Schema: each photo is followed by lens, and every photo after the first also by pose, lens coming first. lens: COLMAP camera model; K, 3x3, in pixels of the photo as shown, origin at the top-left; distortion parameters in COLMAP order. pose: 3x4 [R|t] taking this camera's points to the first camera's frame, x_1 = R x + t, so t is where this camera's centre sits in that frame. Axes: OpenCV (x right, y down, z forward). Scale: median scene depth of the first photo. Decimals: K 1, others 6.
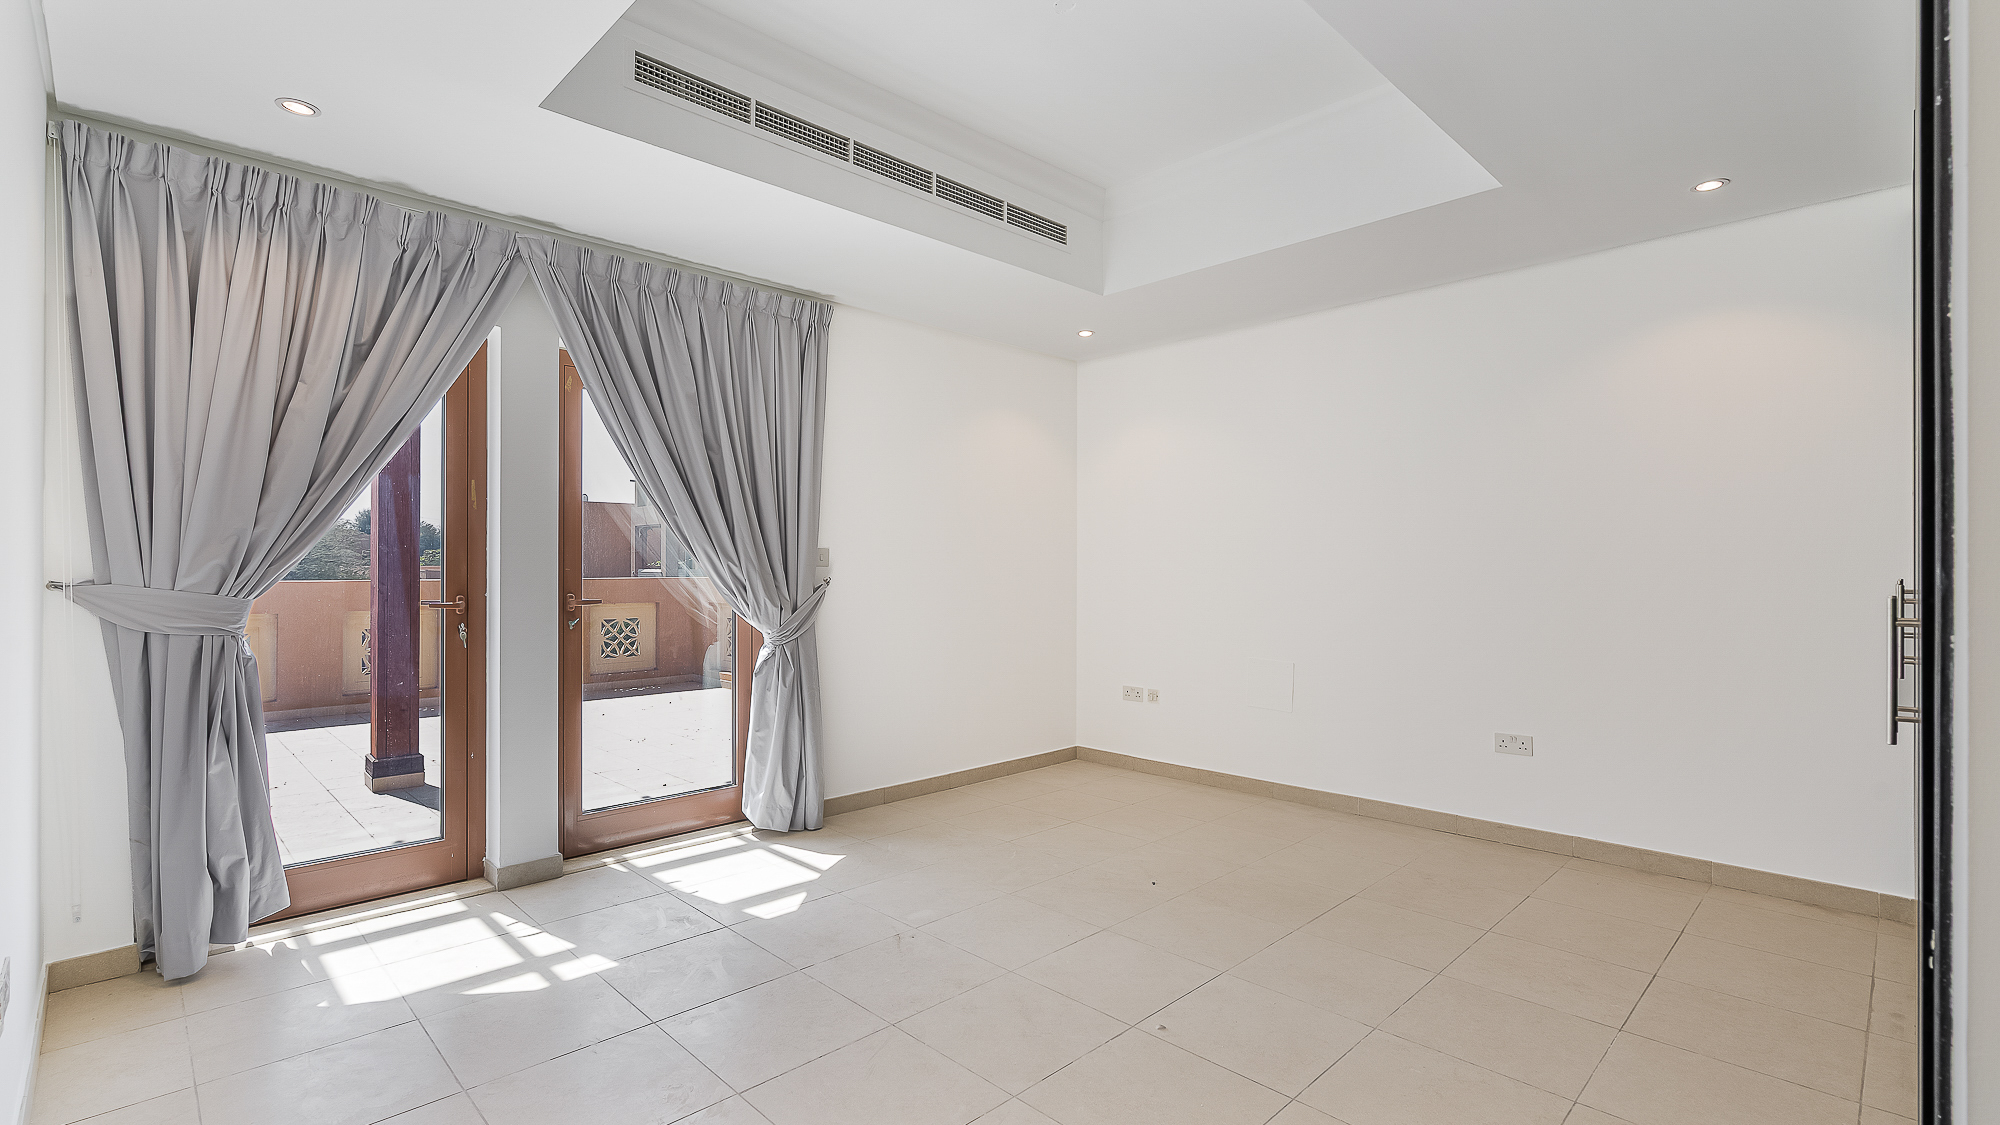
lens RADIAL K [[912.6, 0, 999.5], [0, 912.6, 565.3], [0, 0, 1]] dist [0.002667, 0.000369]
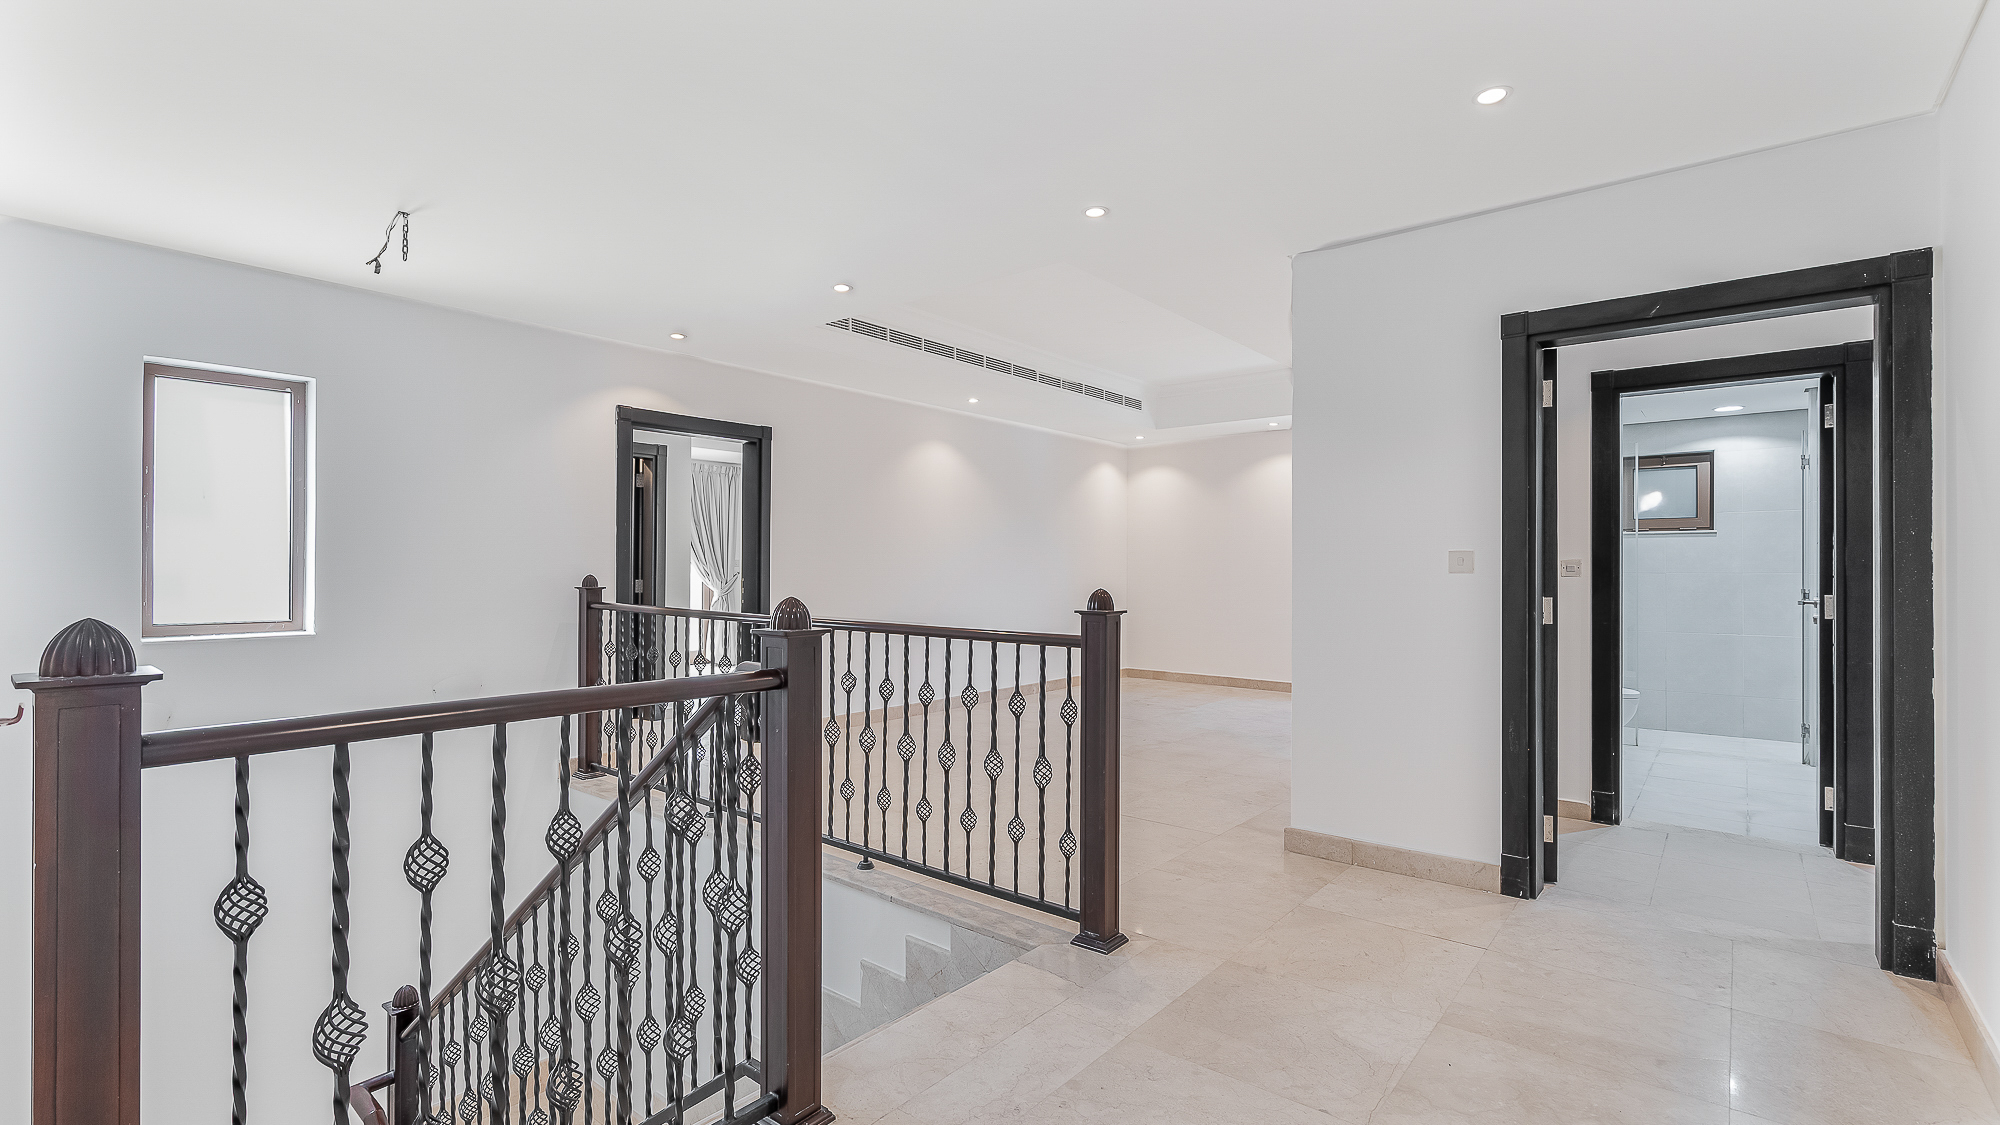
lens RADIAL K [[912.6, 0, 999.8], [0, 912.6, 563.5], [0, 0, 1]] dist [0.002667, 0.000369]
pose [[0.994980, 0.004737, 0.099965, 0.330068], [-0.004677, 0.999989, -0.000837, -0.010917], [-0.099967, 0.000365, 0.994991, -1.878423]]
